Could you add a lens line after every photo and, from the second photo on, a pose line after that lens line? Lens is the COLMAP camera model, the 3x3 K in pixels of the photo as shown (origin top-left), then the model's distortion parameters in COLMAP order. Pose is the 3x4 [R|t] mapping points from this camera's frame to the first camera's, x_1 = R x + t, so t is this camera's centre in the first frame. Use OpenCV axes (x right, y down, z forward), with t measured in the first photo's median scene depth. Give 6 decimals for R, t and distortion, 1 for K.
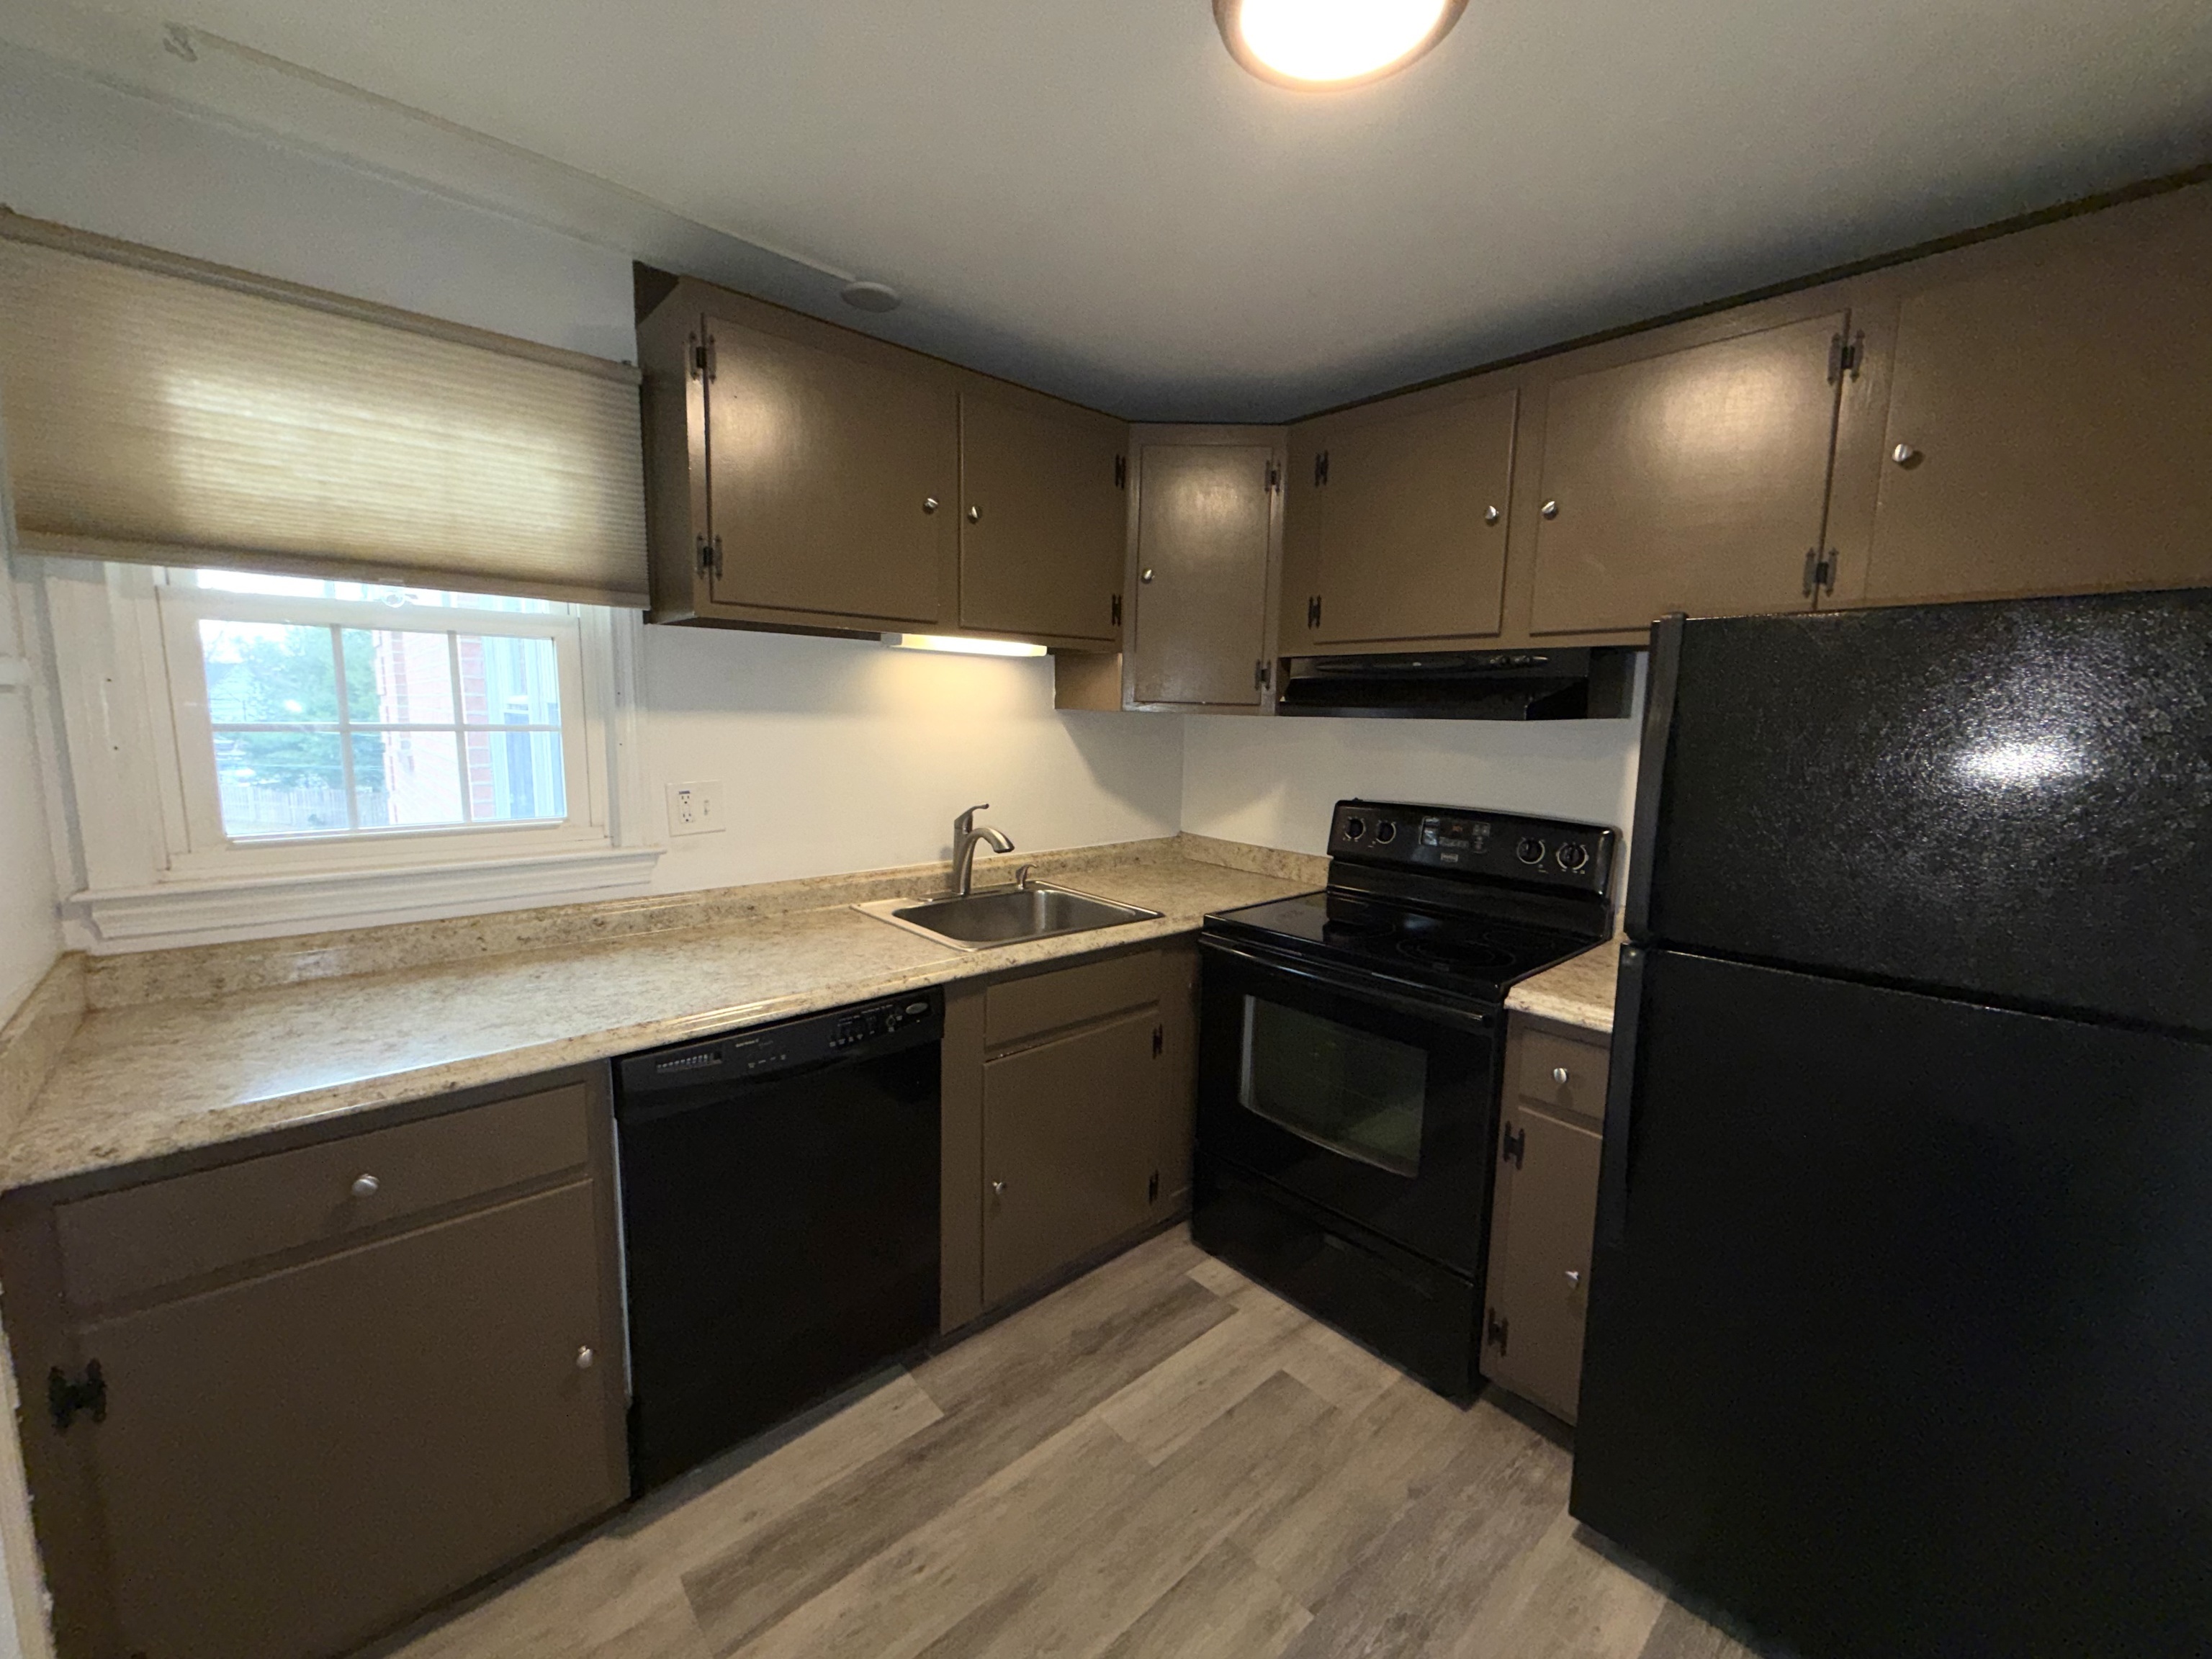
lens RADIAL K [[881.3, 0, 1092.9], [0, 881.3, 831.2], [0, 0, 1]] dist [-0.000374, 0.000106]
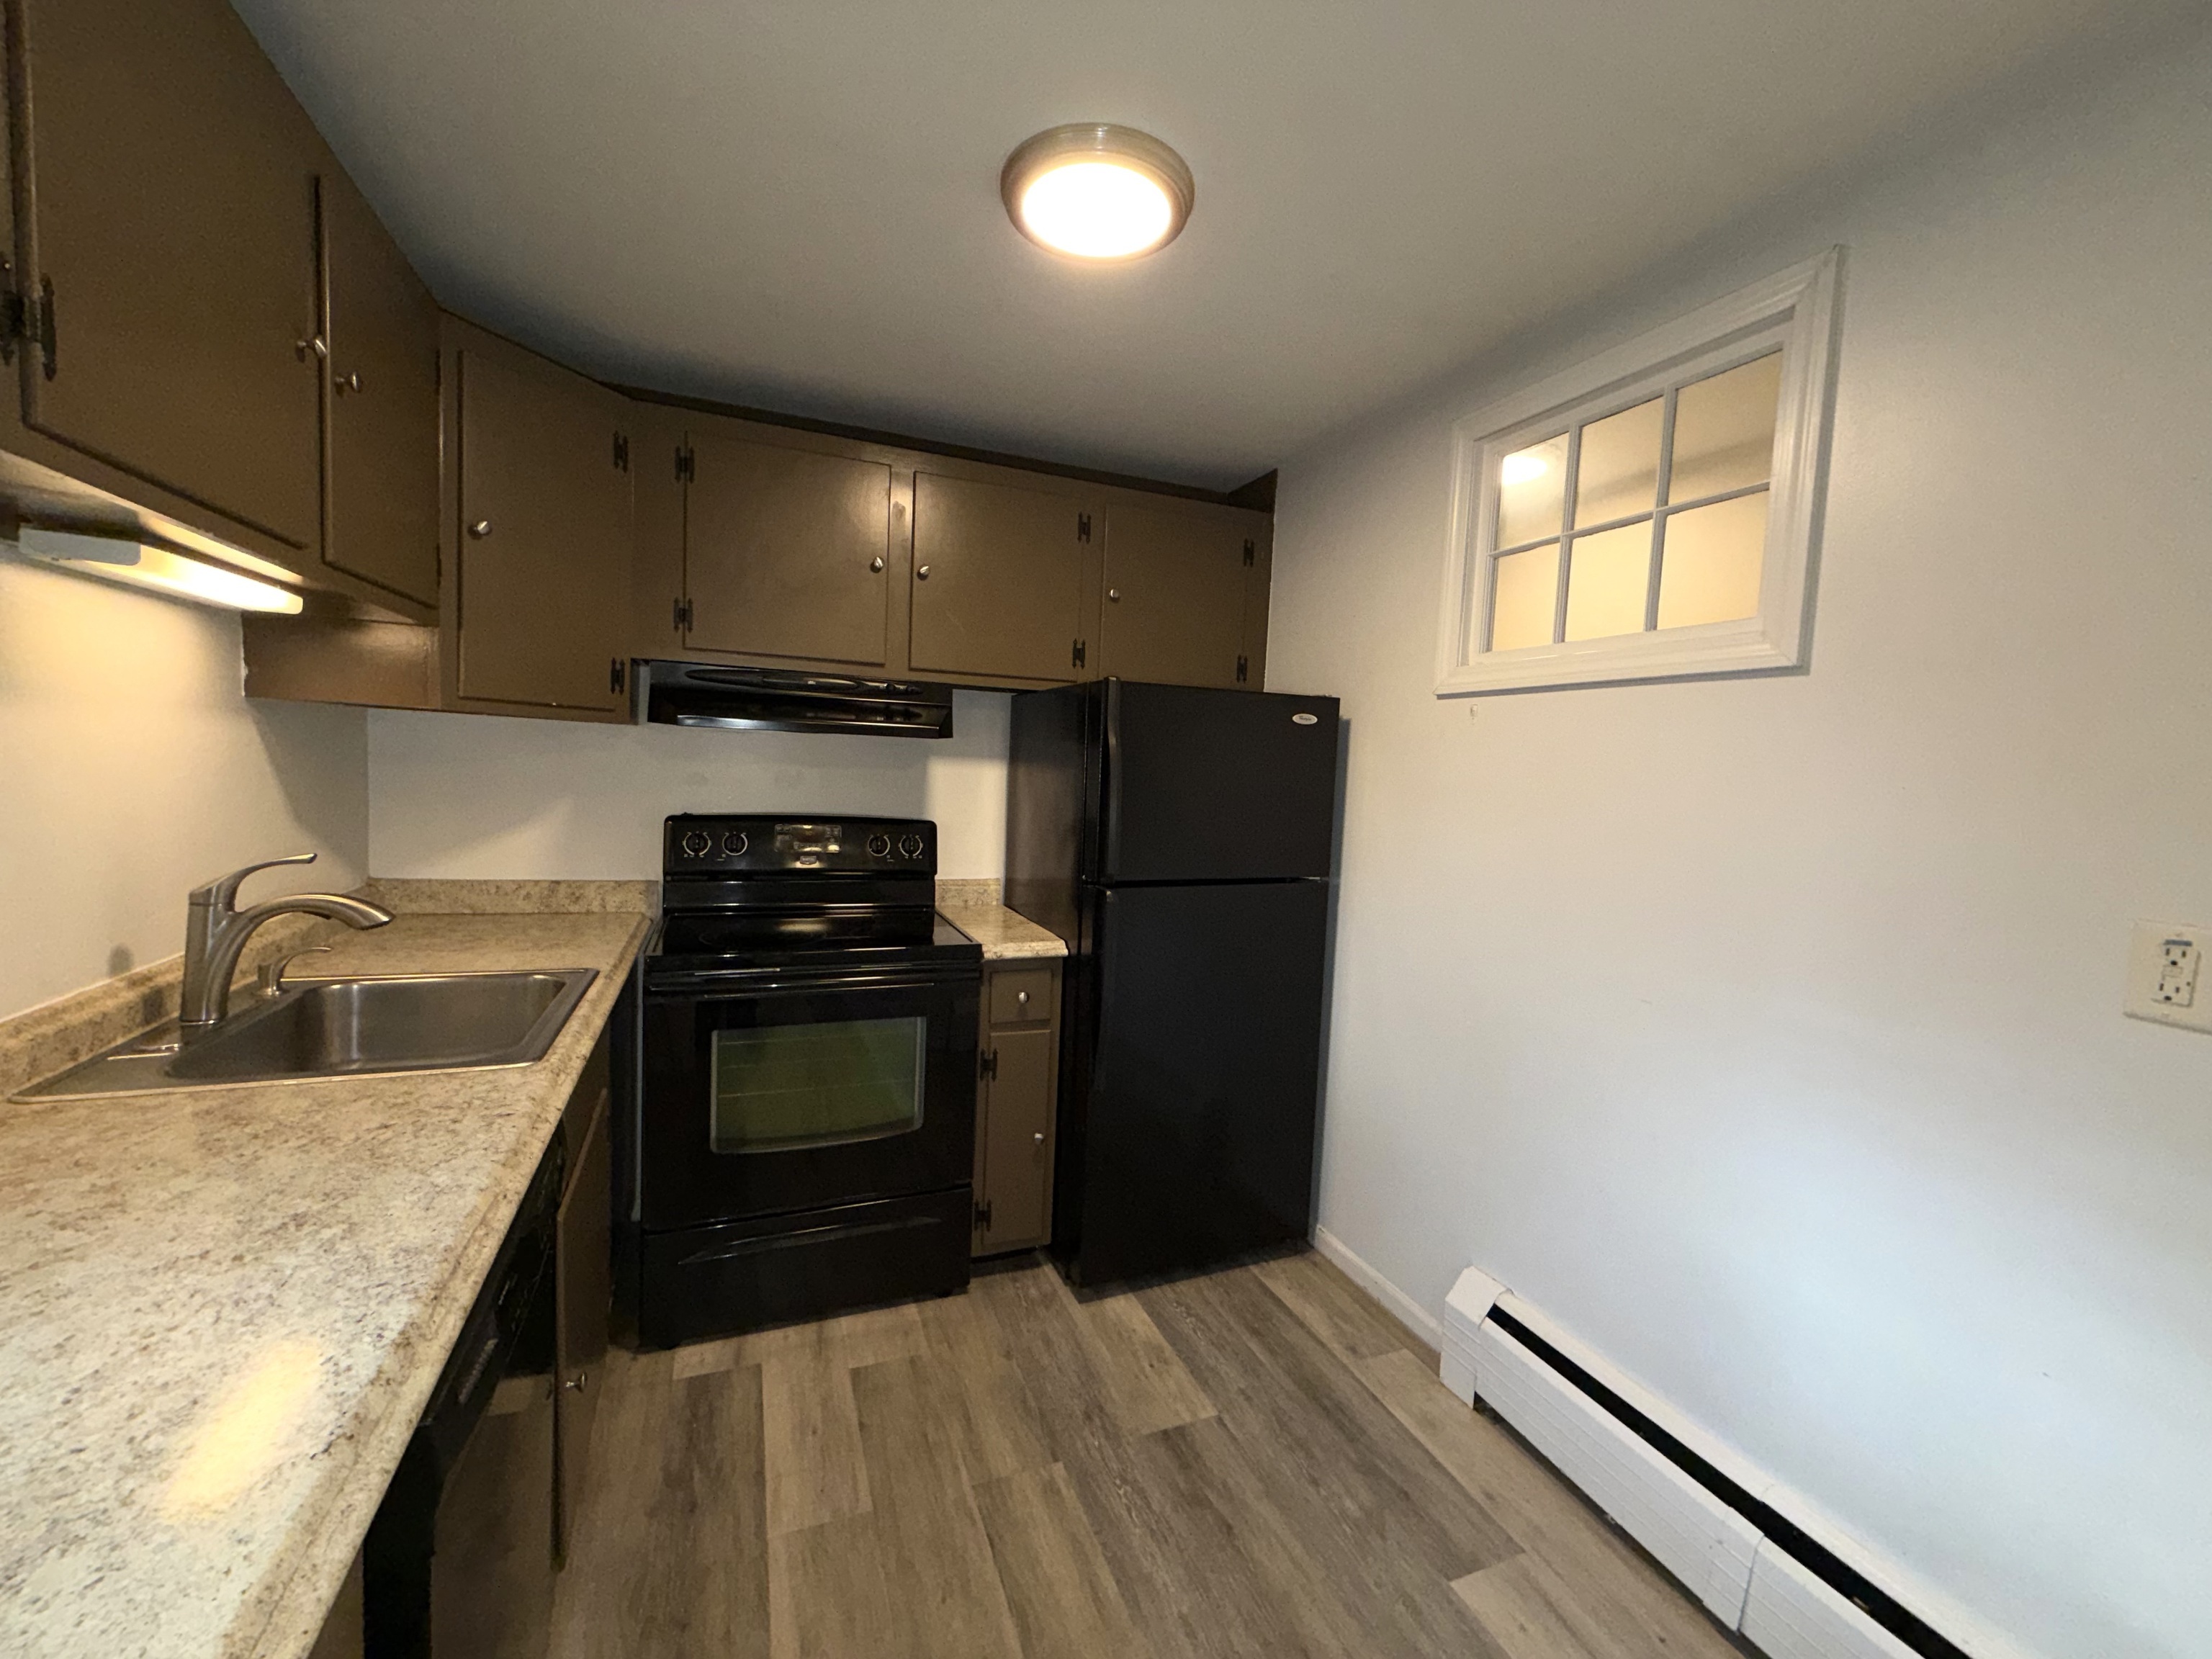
lens RADIAL K [[881.3, 0, 1105.3], [0, 881.3, 829.8], [0, 0, 1]] dist [-0.000374, 0.000106]
pose [[0.332680, -0.077037, 0.939888, -0.618834], [0.087646, 0.994870, 0.050521, -0.037664], [-0.938958, 0.065570, 0.337725, 0.348353]]
